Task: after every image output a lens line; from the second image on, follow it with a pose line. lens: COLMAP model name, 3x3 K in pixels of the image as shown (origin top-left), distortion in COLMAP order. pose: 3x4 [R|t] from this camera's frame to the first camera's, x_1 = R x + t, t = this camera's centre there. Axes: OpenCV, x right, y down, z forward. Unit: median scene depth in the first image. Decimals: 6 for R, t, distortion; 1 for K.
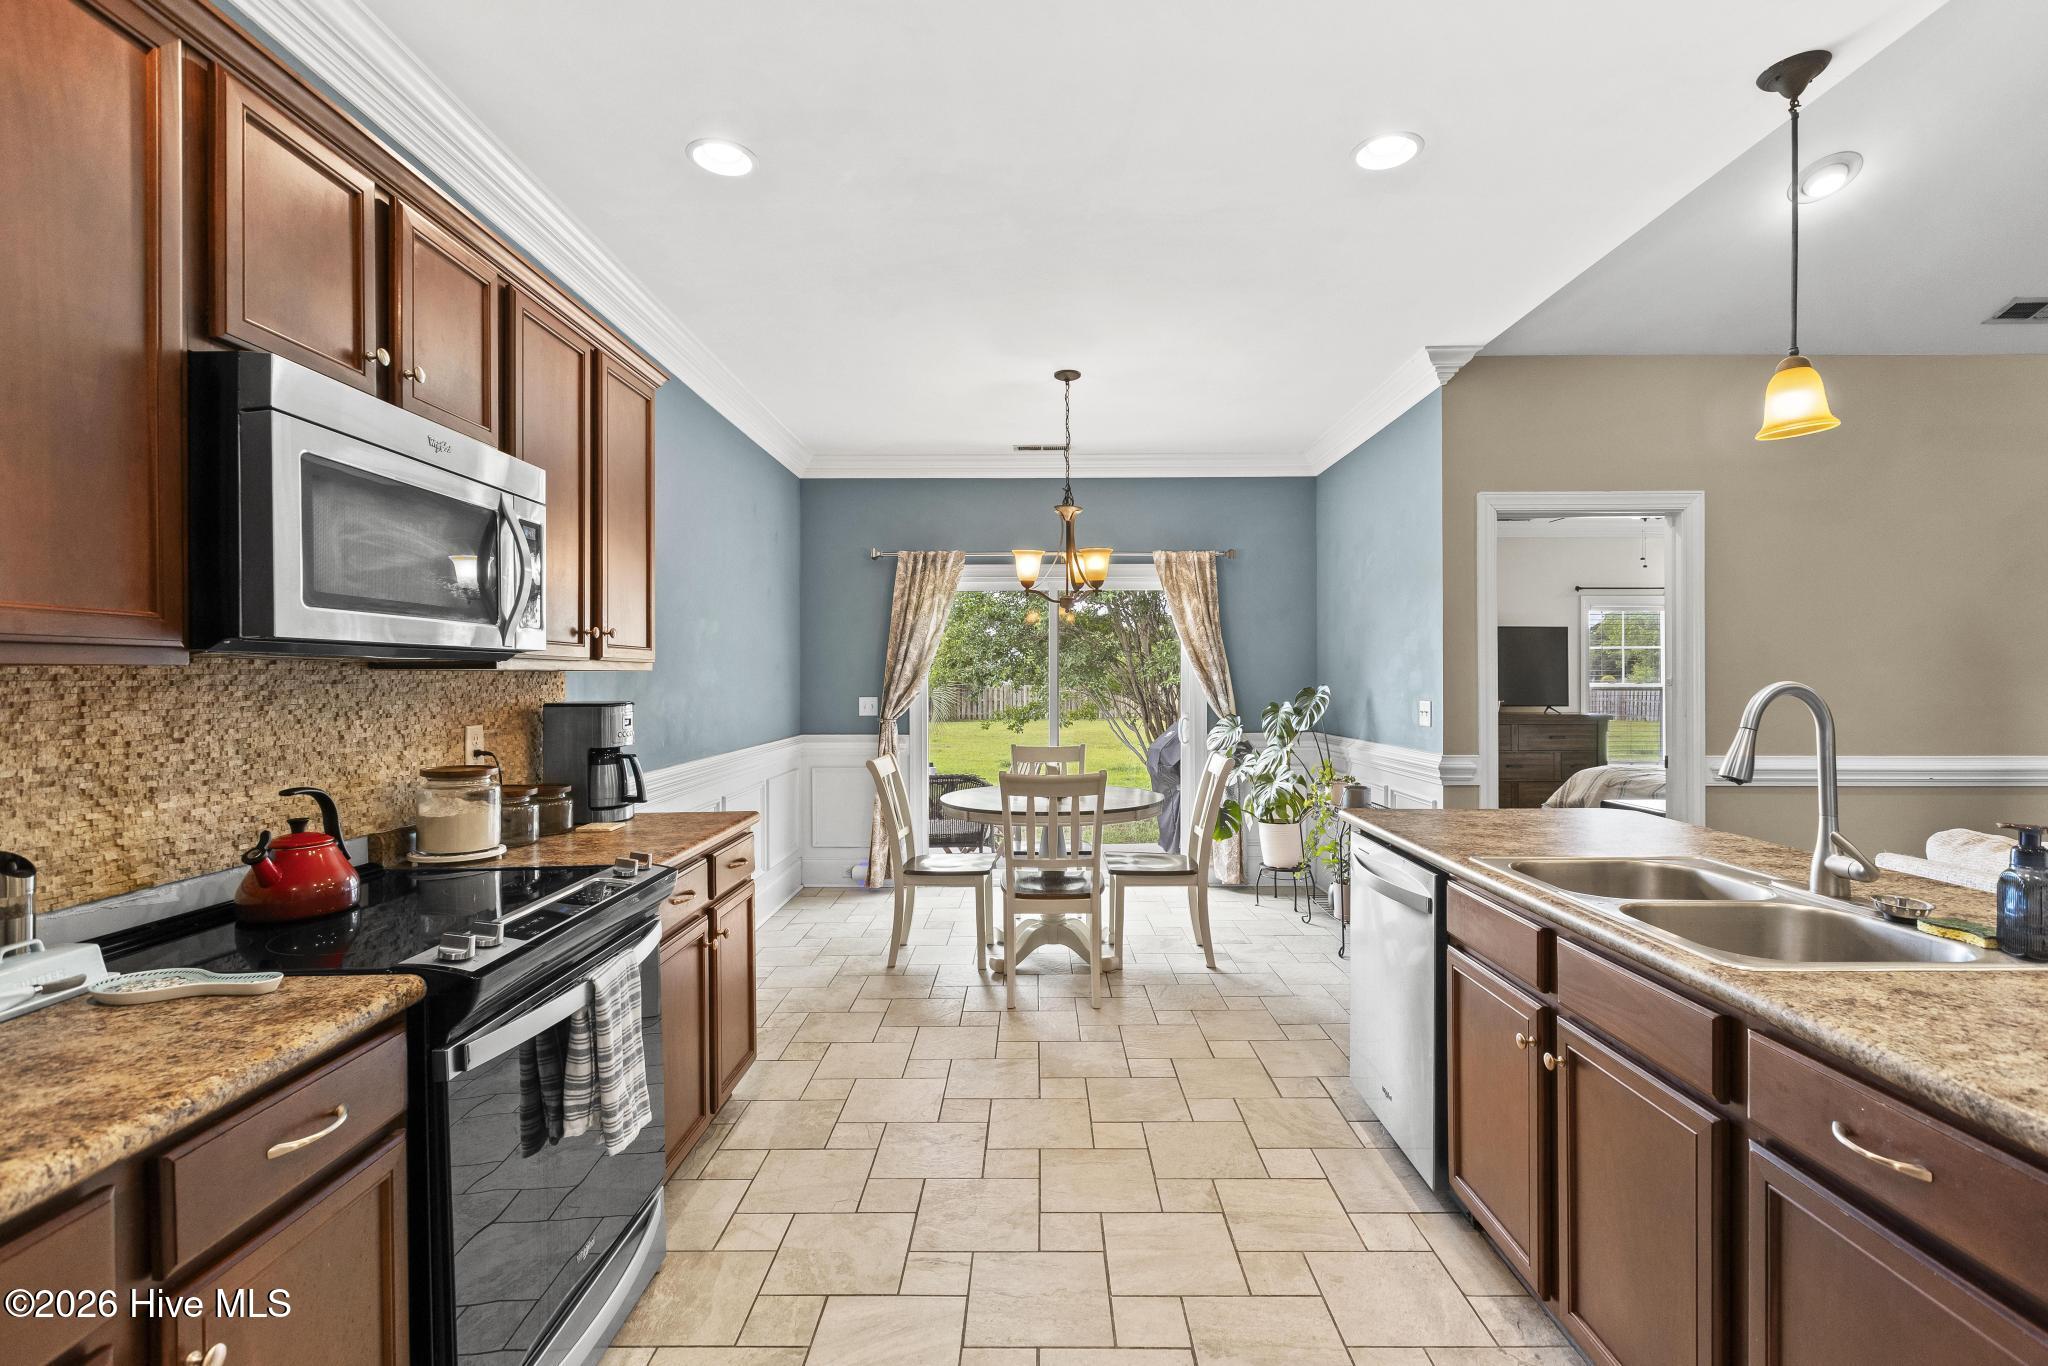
lens RADIAL K [[905.8, 0, 1024.0], [0, 905.8, 683.0], [0, 0, 1]] dist [-0.001166, -0.000395]
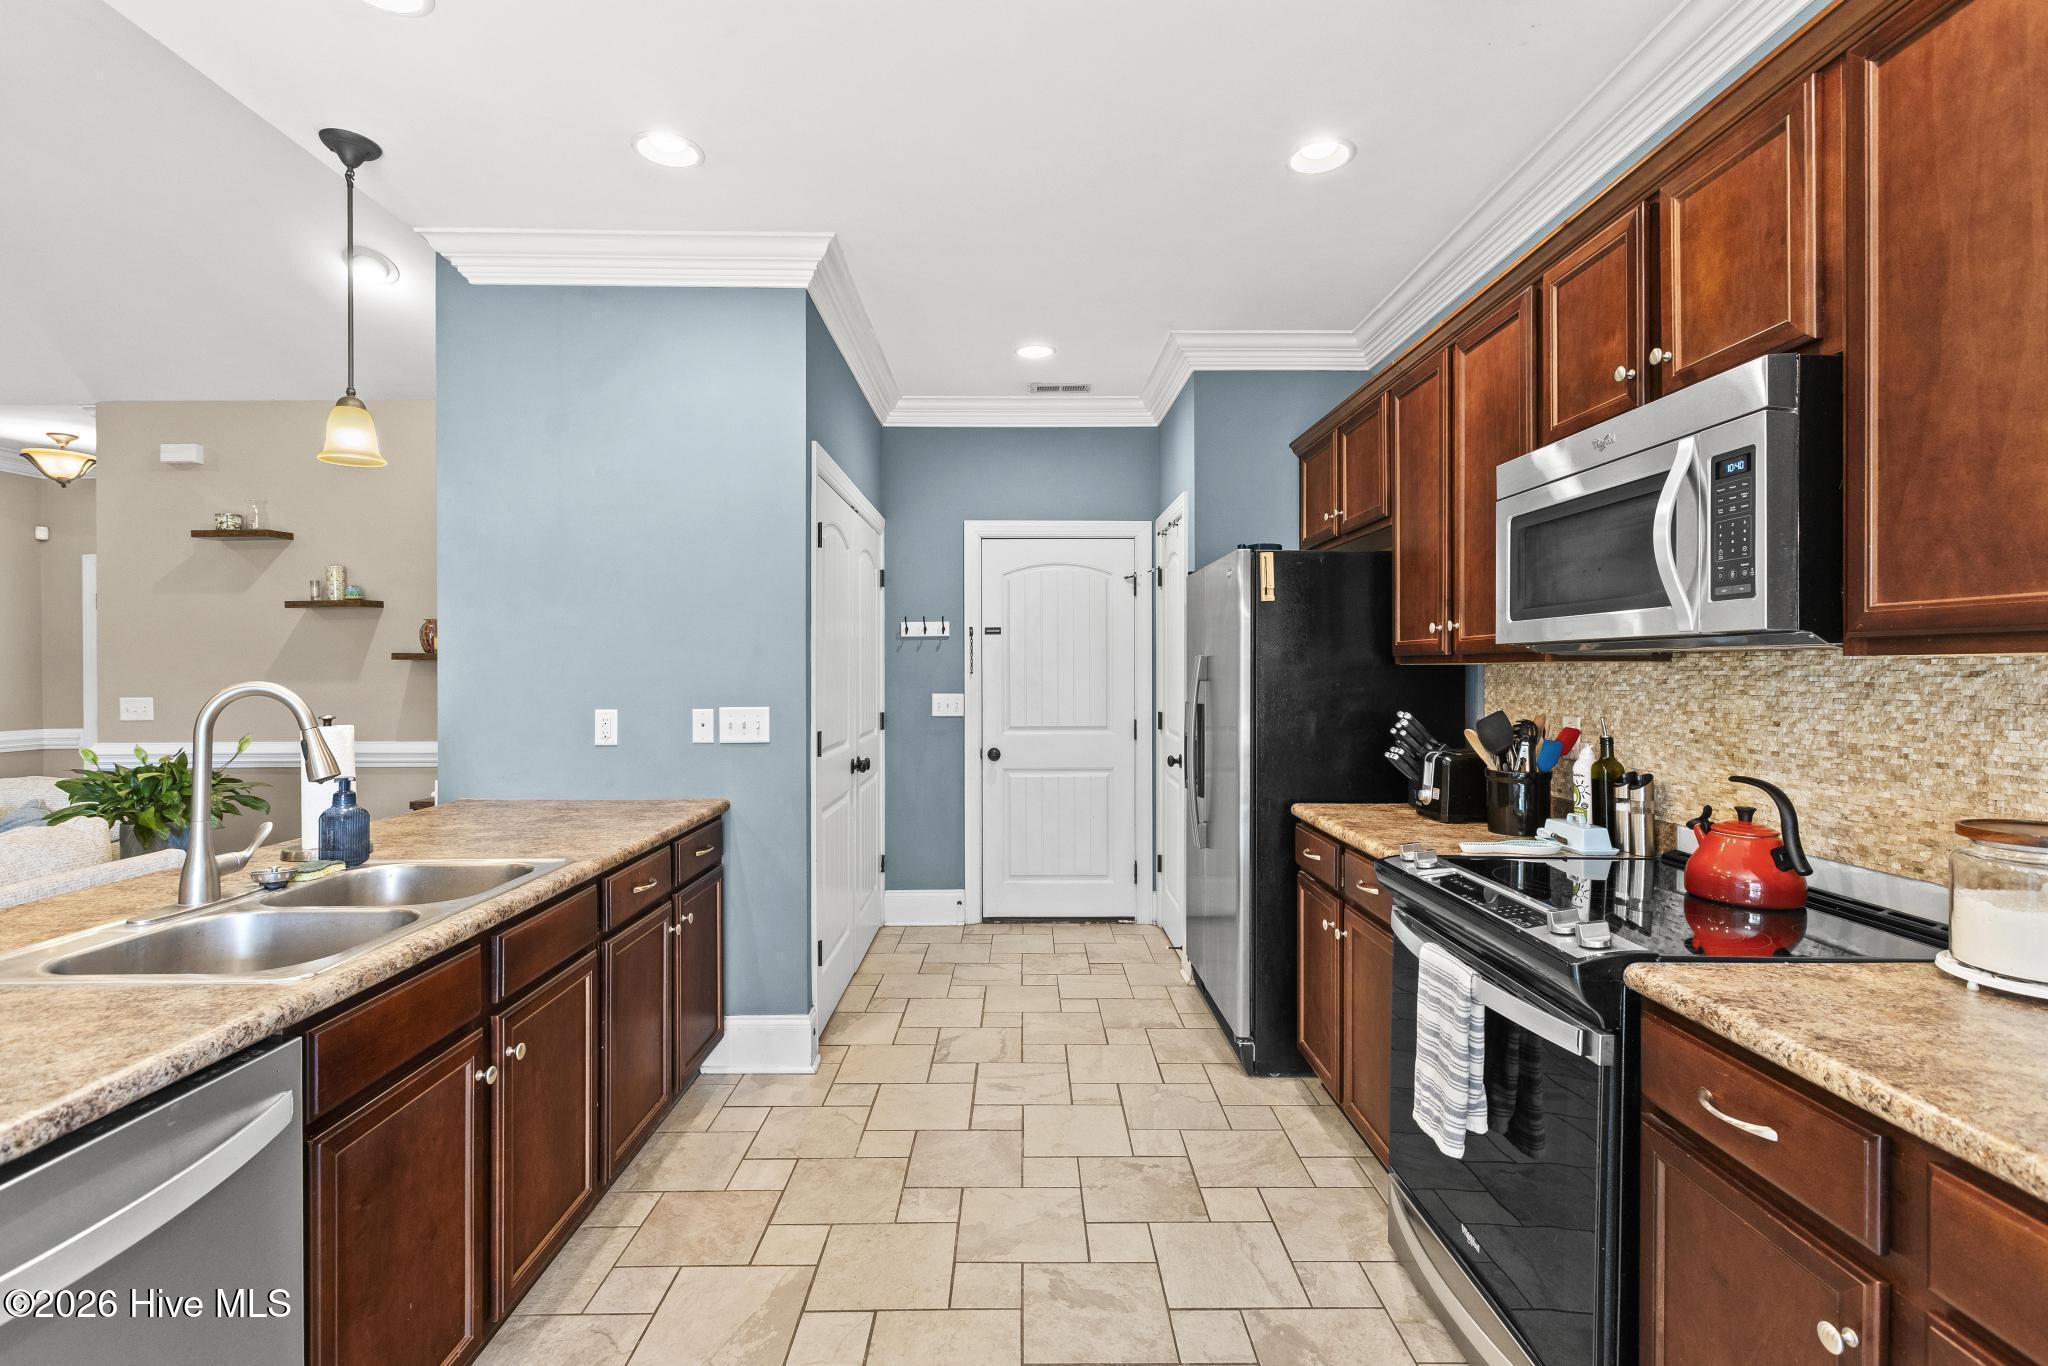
lens RADIAL K [[923.7, 0, 1032.1], [0, 923.7, 666.0], [0, 0, 1]] dist [0.001078, -0.000509]
pose [[-0.999604, 0.007013, -0.027270, 0.031029], [0.006985, 0.999975, 0.001123, -0.016273], [0.027277, 0.000932, -0.999627, 2.007234]]
